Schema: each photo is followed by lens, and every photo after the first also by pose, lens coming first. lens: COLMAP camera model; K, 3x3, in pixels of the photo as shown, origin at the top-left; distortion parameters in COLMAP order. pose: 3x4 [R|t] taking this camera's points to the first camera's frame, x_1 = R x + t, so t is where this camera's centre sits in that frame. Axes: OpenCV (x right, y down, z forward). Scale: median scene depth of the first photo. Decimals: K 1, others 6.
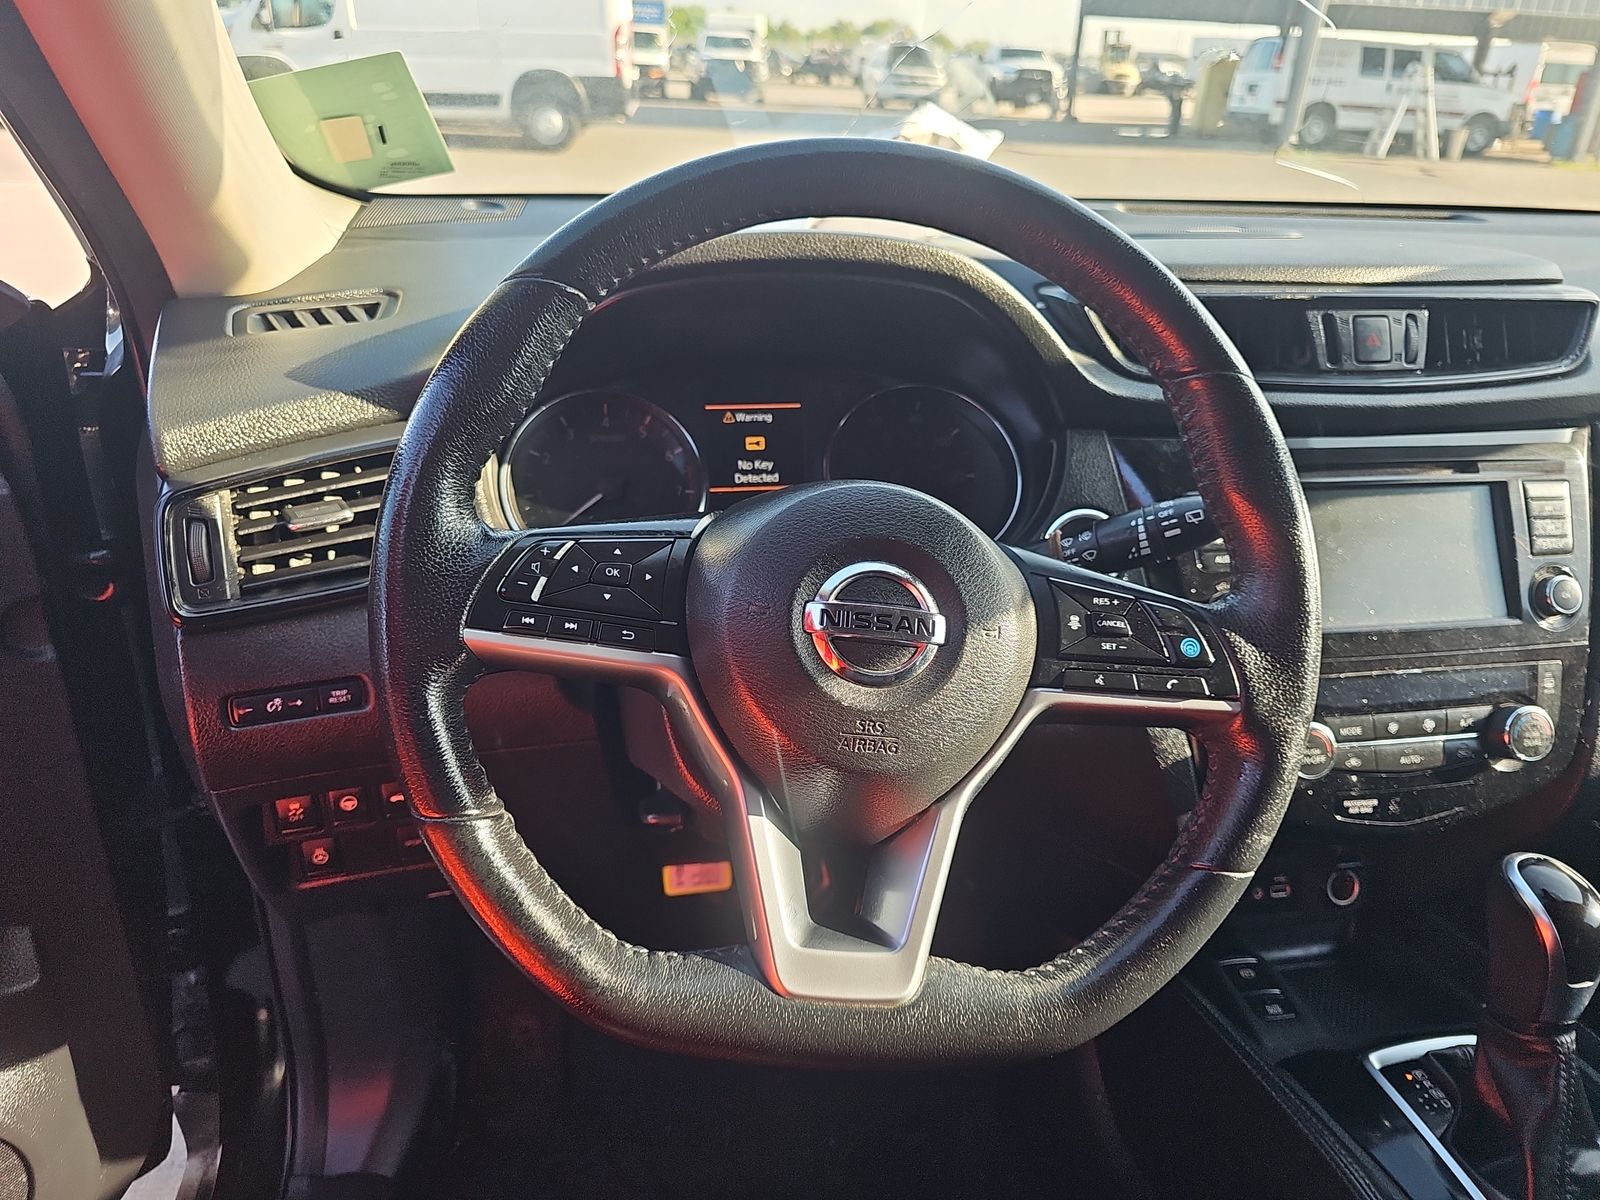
lens RADIAL K [[1064.1, 0, 797.1], [0, 1064.1, 589.3], [0, 0, 1]] dist [0.040544, -0.037555]
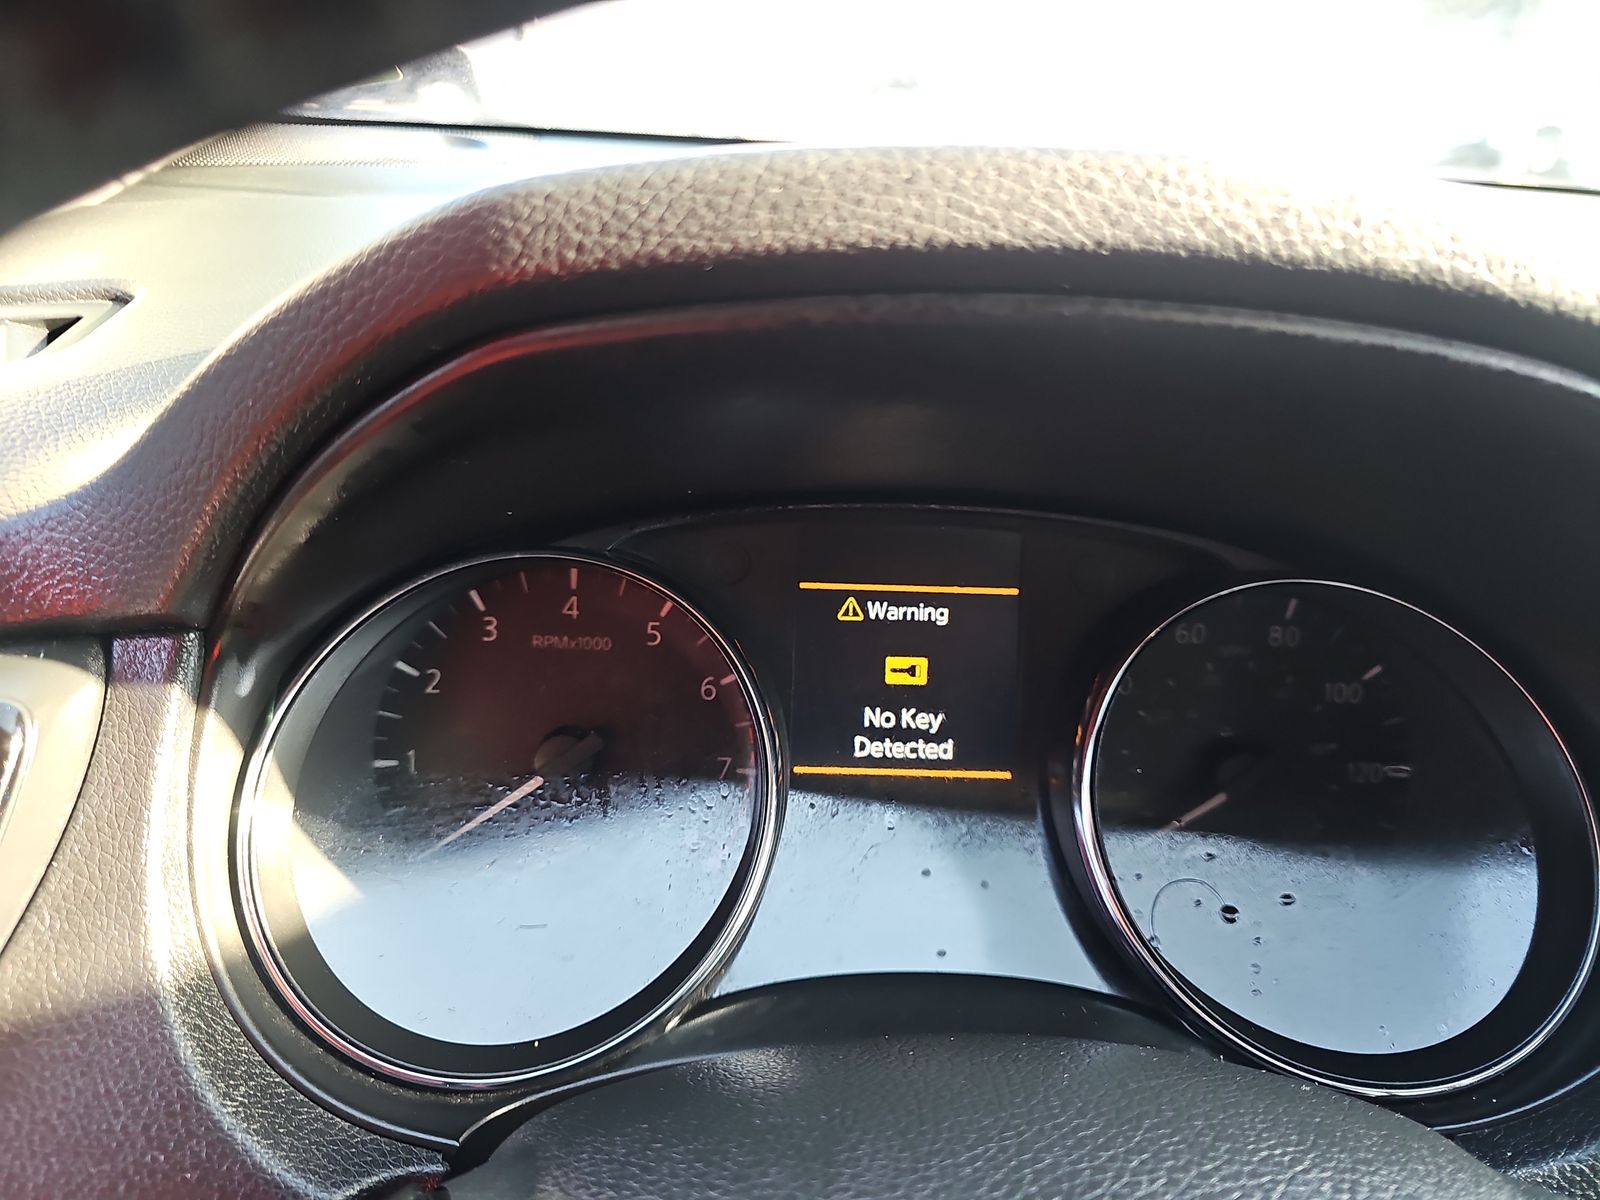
lens RADIAL K [[1064.1, 0, 805.3], [0, 1064.1, 591.6], [0, 0, 1]] dist [0.040544, -0.037555]
pose [[0.988207, 0.080393, -0.130320, -0.025747], [-0.080043, 0.996760, 0.007927, -0.169978], [0.130535, 0.002598, 0.991440, 0.558017]]
